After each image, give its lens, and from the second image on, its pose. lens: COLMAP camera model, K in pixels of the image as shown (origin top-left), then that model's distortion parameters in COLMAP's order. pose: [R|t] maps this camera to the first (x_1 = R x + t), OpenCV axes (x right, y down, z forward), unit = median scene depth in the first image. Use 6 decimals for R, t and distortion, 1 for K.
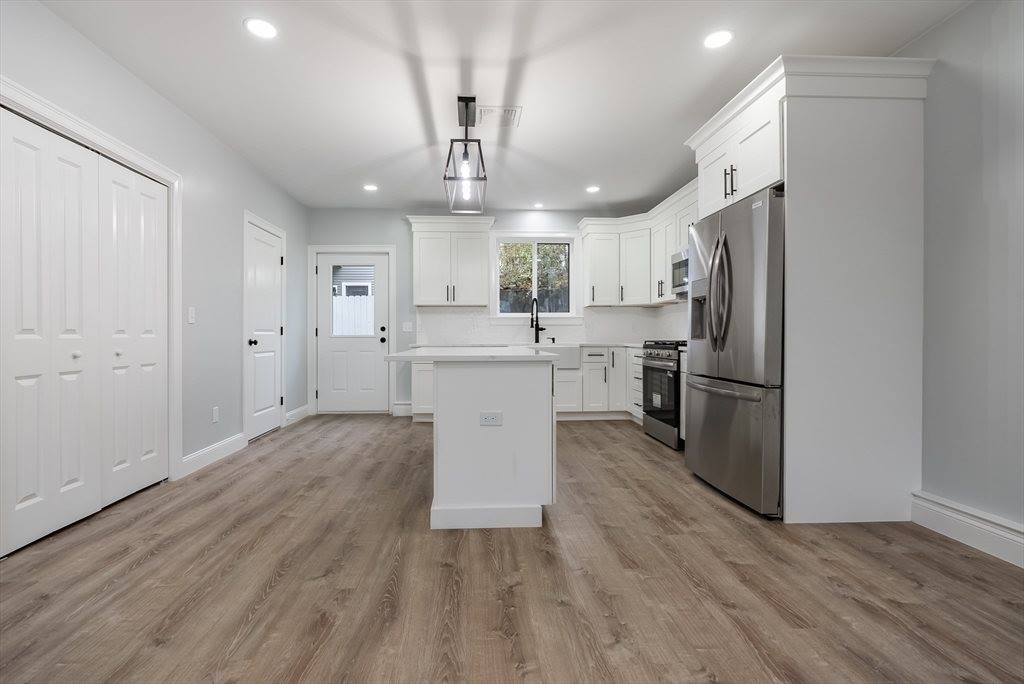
lens RADIAL K [[484.7, 0, 501.5], [0, 484.7, 339.0], [0, 0, 1]] dist [-0.003547, -0.000582]
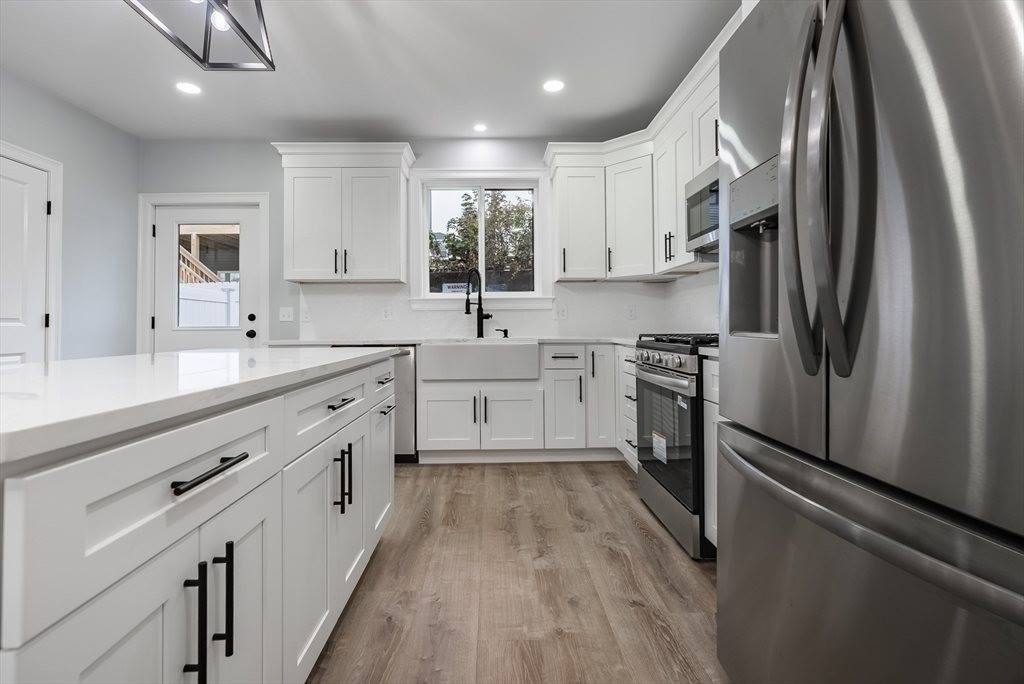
lens RADIAL K [[494.0, 0, 502.6], [0, 494.0, 320.0], [0, 0, 1]] dist [-0.002427, -0.000270]
pose [[0.999436, -0.006929, -0.032861, 0.138836], [0.006236, 0.999757, -0.021155, -0.001381], [0.033000, 0.020938, 0.999236, 0.374724]]
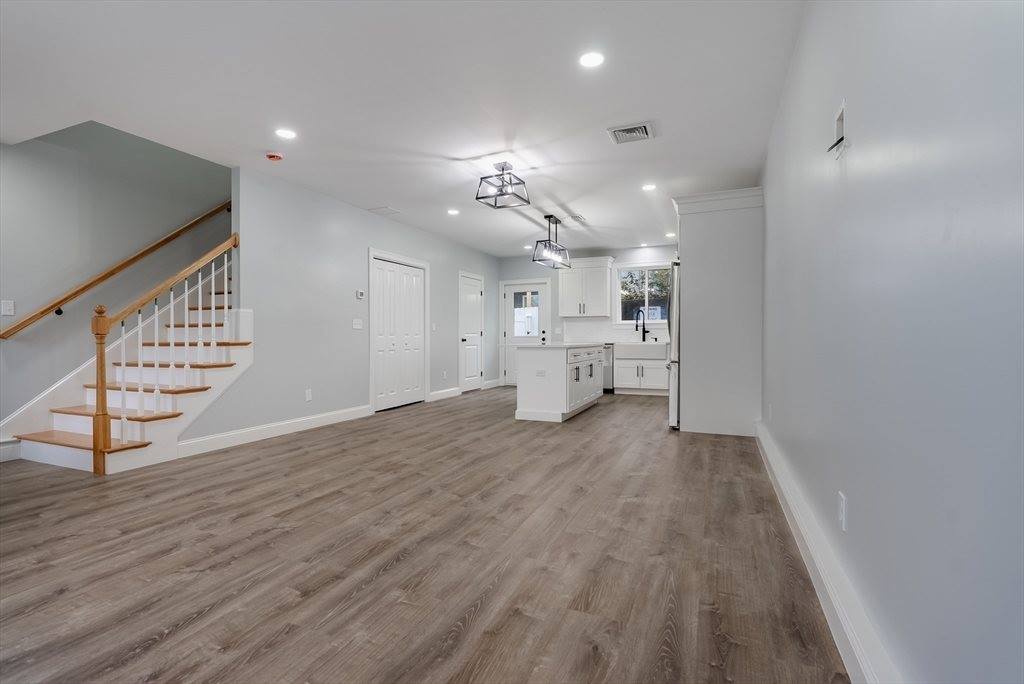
lens RADIAL K [[484.7, 0, 501.5], [0, 484.7, 339.0], [0, 0, 1]] dist [-0.003547, -0.000582]
pose [[0.890031, 0.000372, -0.455899, 0.384907], [-0.001686, 0.999996, -0.002475, 0.005627], [0.455896, 0.002971, 0.890028, -0.493519]]
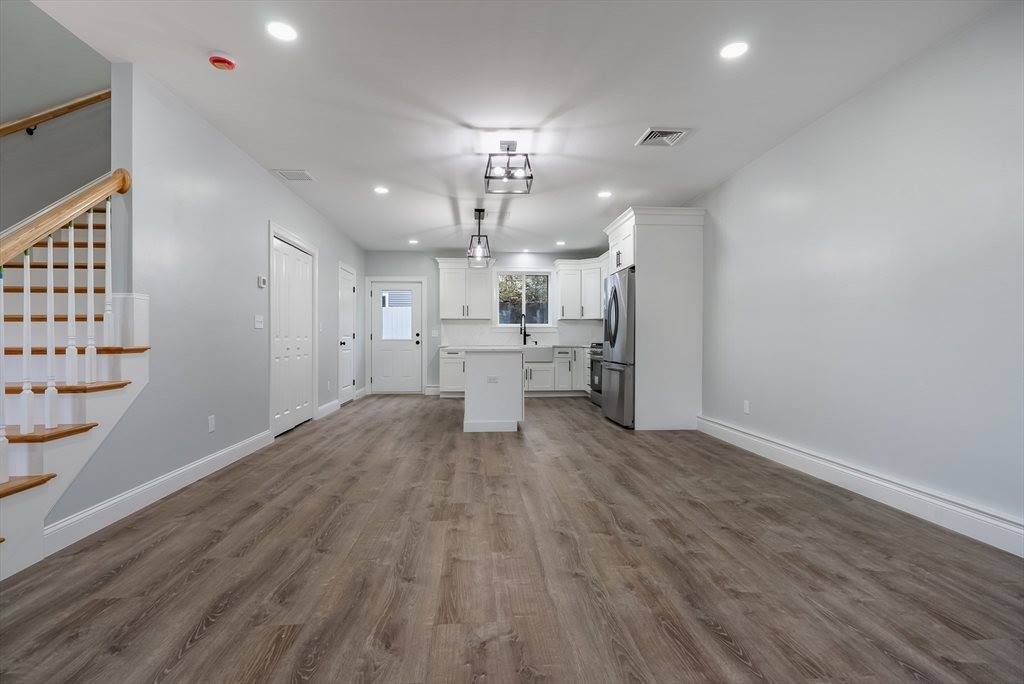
lens RADIAL K [[476.6, 0, 512.0], [0, 476.6, 342.0], [0, 0, 1]] dist [-0.002726, -0.000050]
pose [[0.999844, 0.002135, 0.017548, 0.011403], [-0.002077, 0.999992, -0.003339, 0.005213], [-0.017555, 0.003302, 0.999840, -0.470115]]
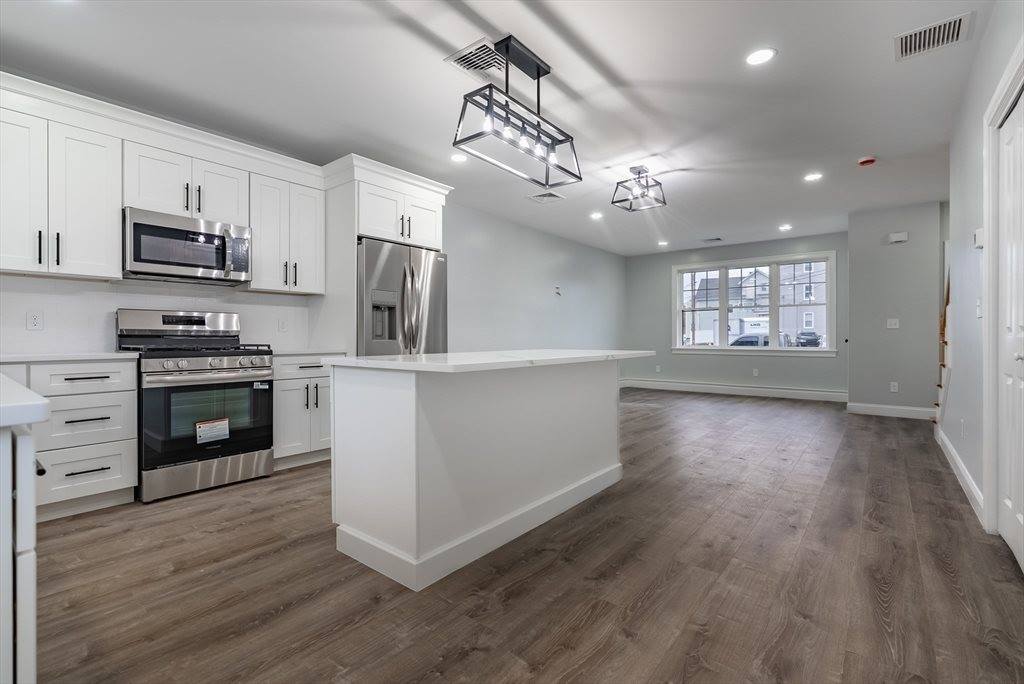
lens RADIAL K [[484.7, 0, 501.5], [0, 484.7, 339.0], [0, 0, 1]] dist [-0.003547, -0.000582]
pose [[-0.746268, 0.000331, 0.665646, -0.358422], [0.009887, 0.999895, 0.010588, -0.007360], [-0.665572, 0.014483, -0.746193, 1.007202]]
